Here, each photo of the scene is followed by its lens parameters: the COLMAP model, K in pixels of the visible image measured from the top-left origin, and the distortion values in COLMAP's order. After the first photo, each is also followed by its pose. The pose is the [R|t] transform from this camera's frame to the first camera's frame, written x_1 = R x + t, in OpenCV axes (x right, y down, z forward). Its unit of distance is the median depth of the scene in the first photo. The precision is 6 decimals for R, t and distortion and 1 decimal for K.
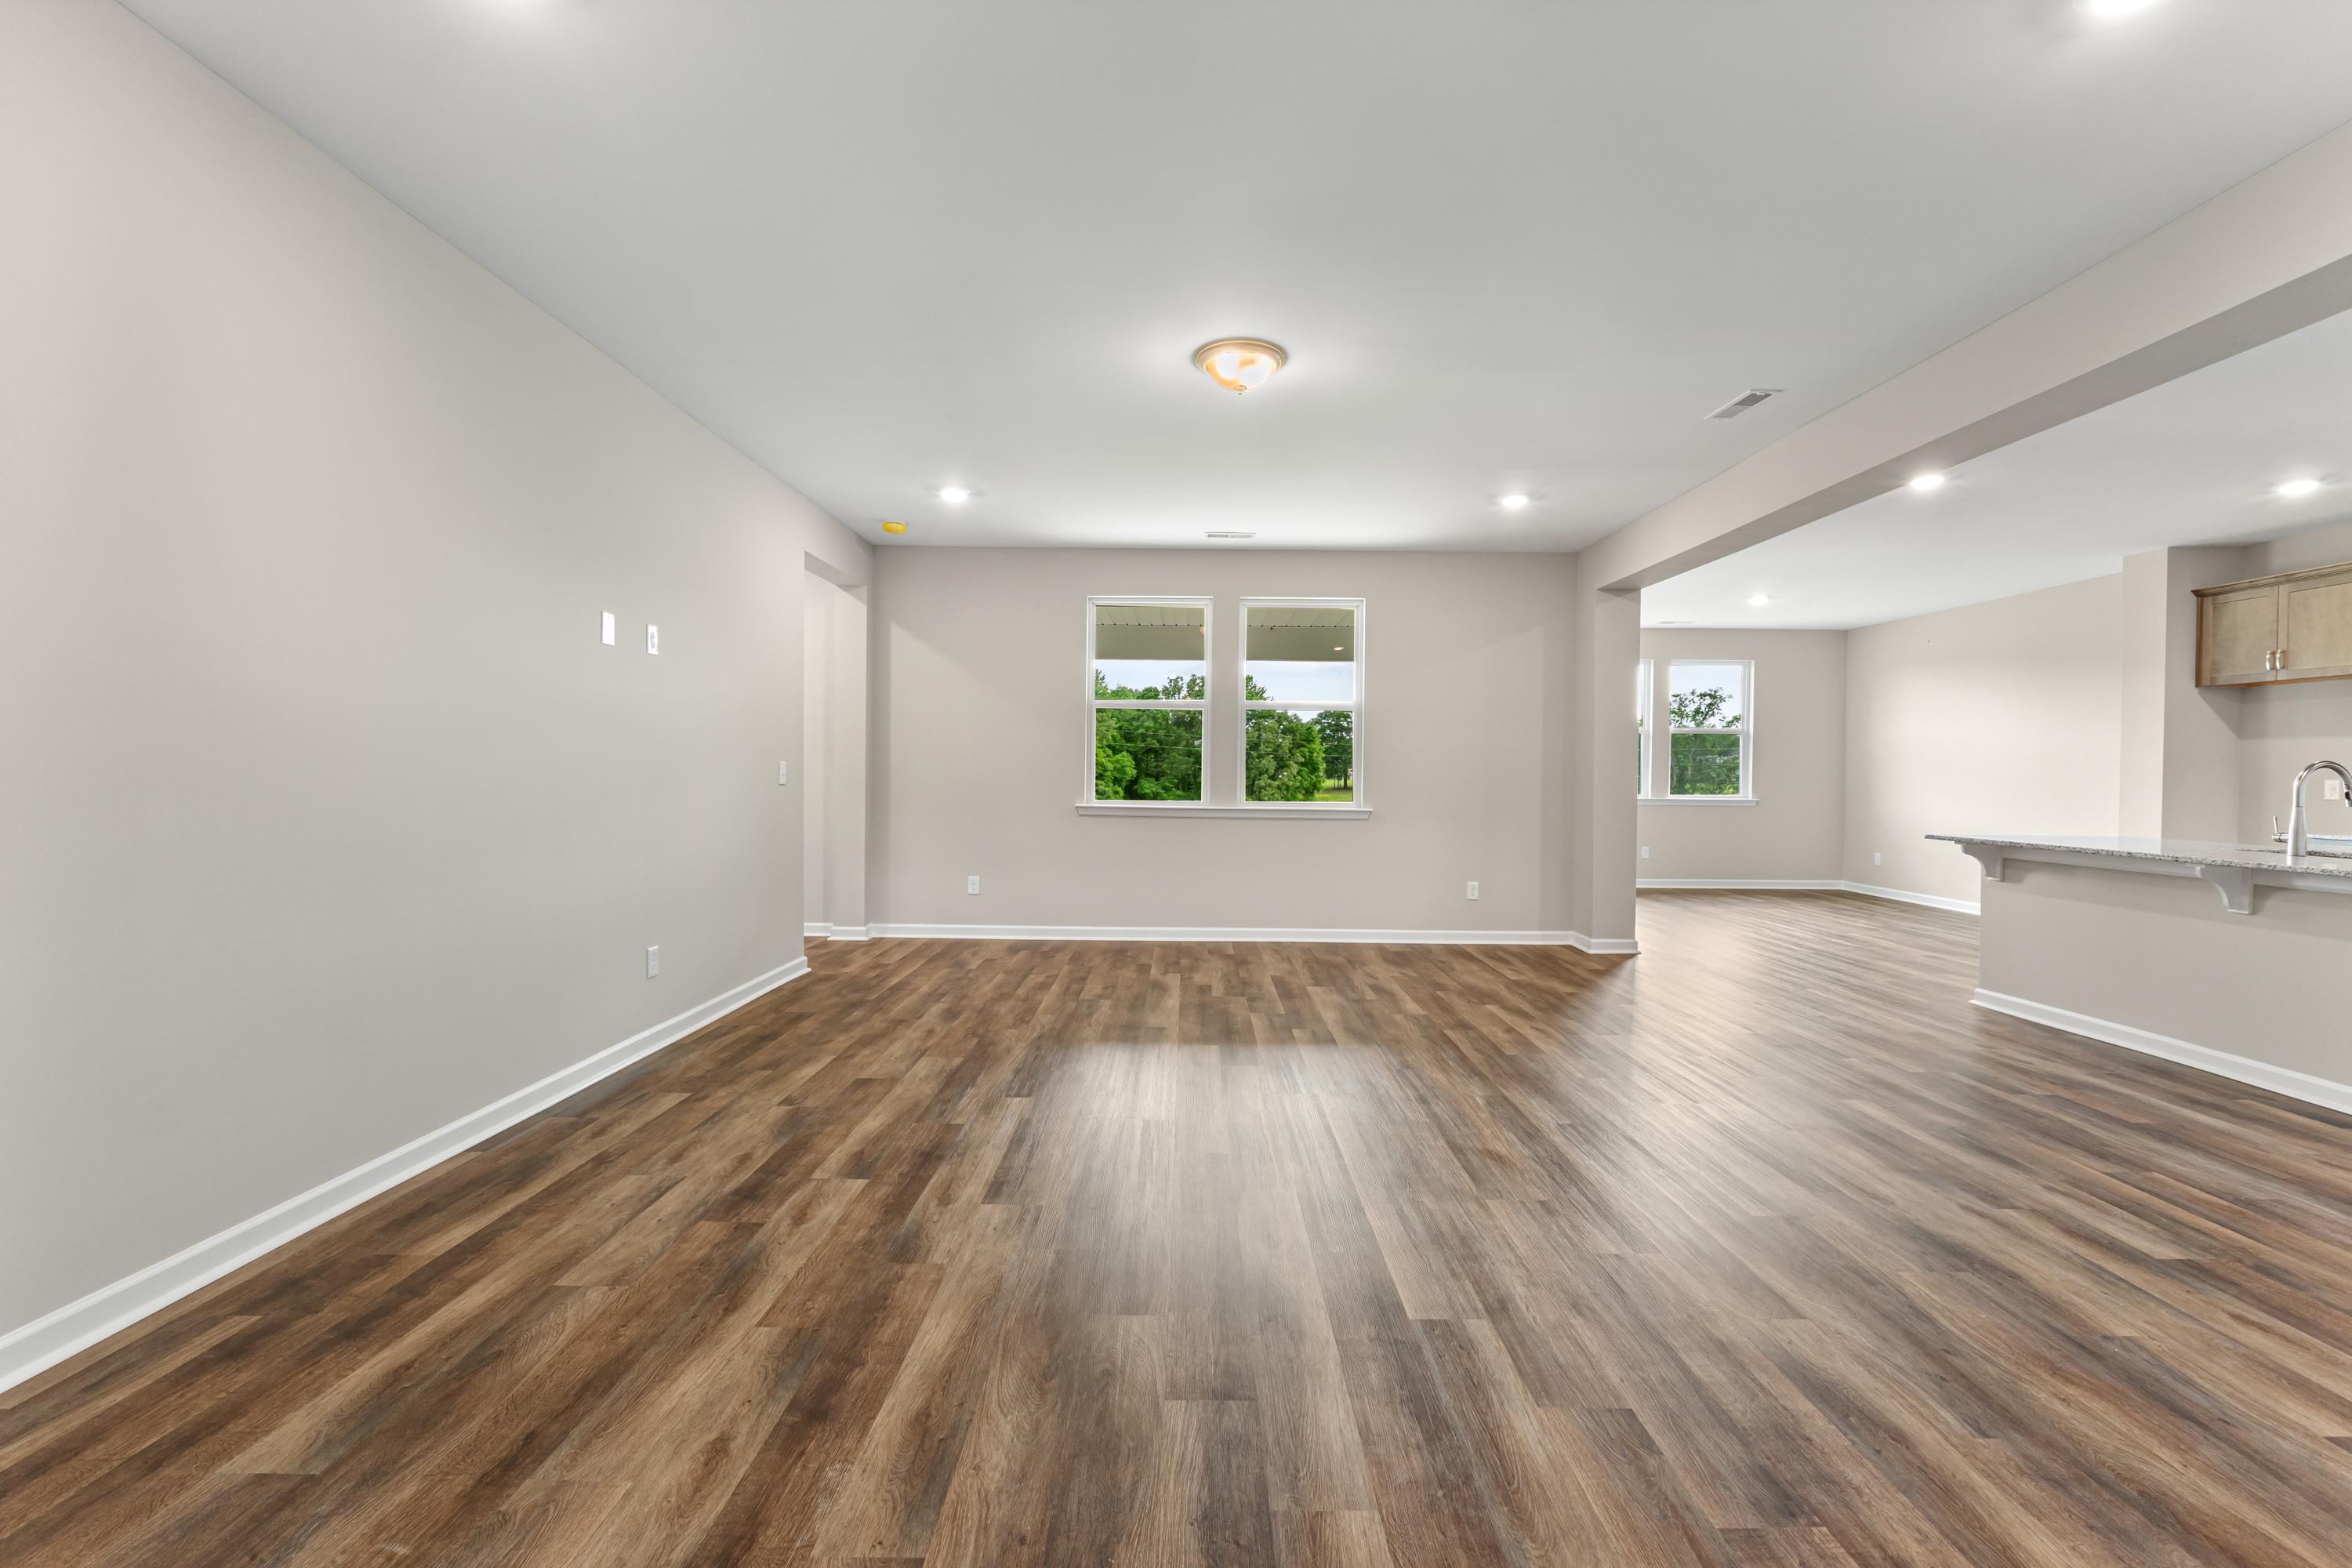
lens RADIAL K [[1018.7, 0, 1190.6], [0, 1018.7, 783.8], [0, 0, 1]] dist [0.002566, 0.000185]
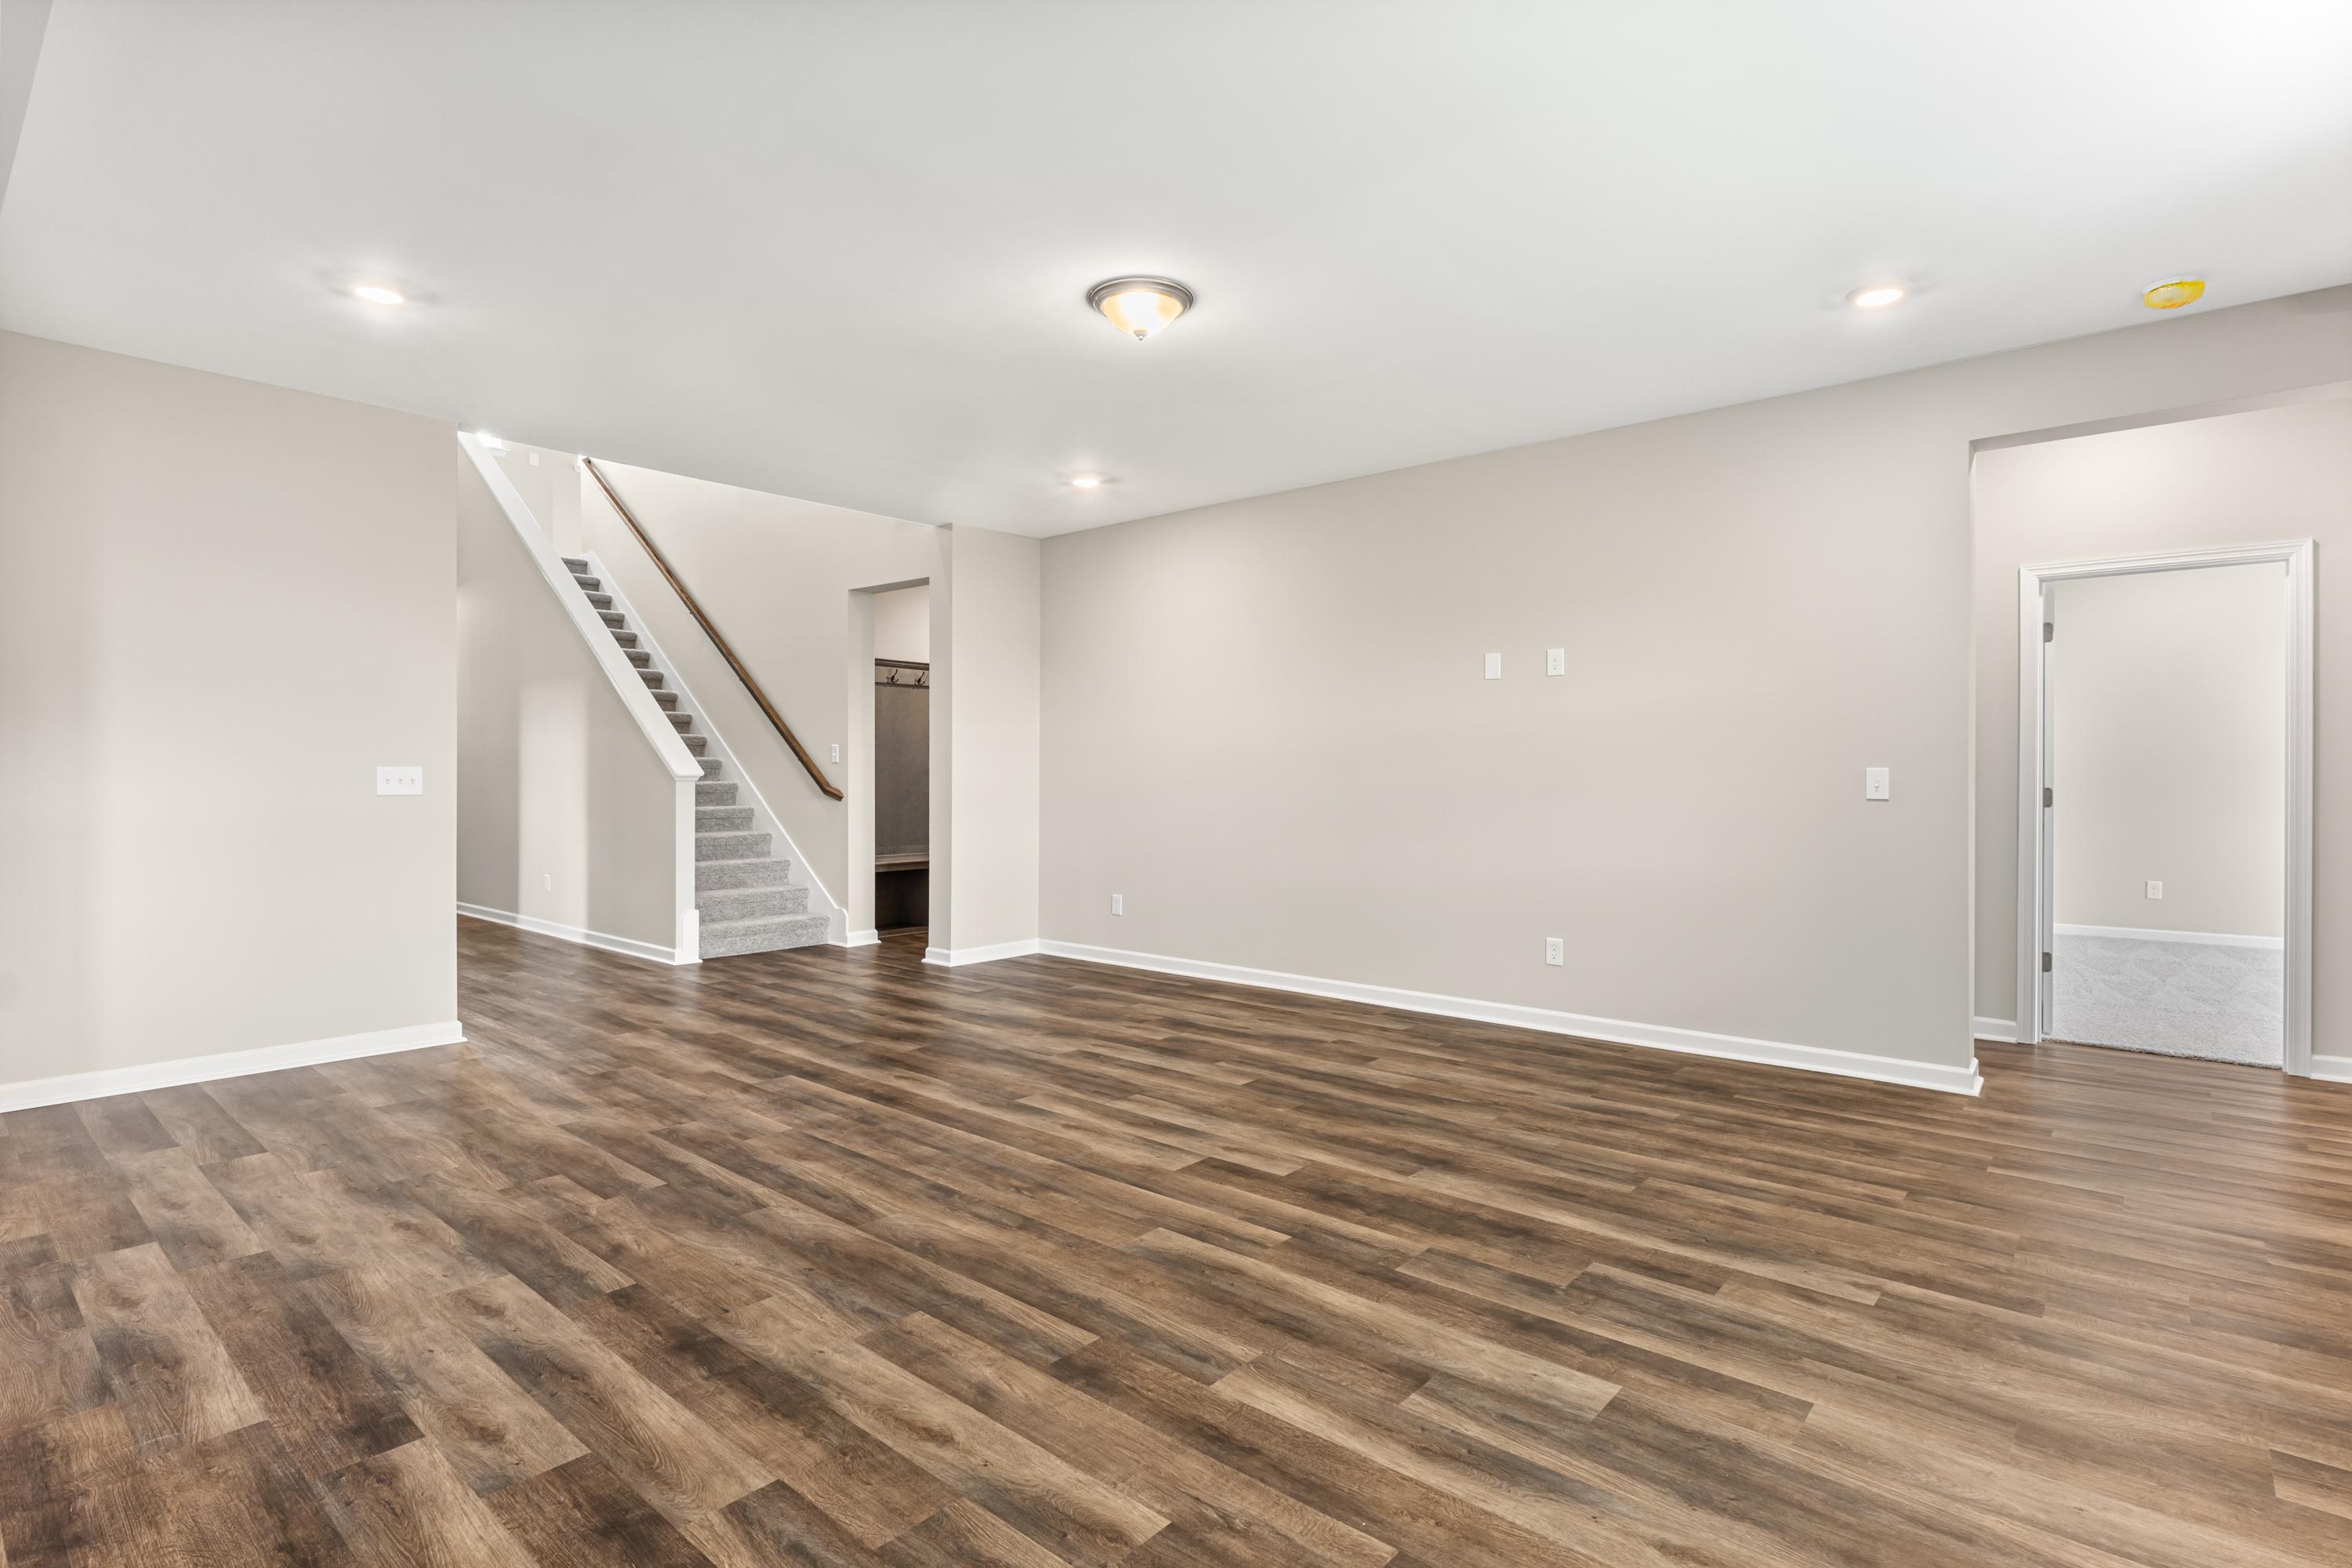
lens RADIAL K [[1204.0, 0, 1187.4], [0, 1204.0, 776.3], [0, 0, 1]] dist [-0.005279, -0.000411]
pose [[-0.676810, -0.010351, -0.736085, 1.075312], [-0.017942, 0.999836, 0.002437, -0.017107], [0.735939, 0.014856, -0.676885, 2.418008]]
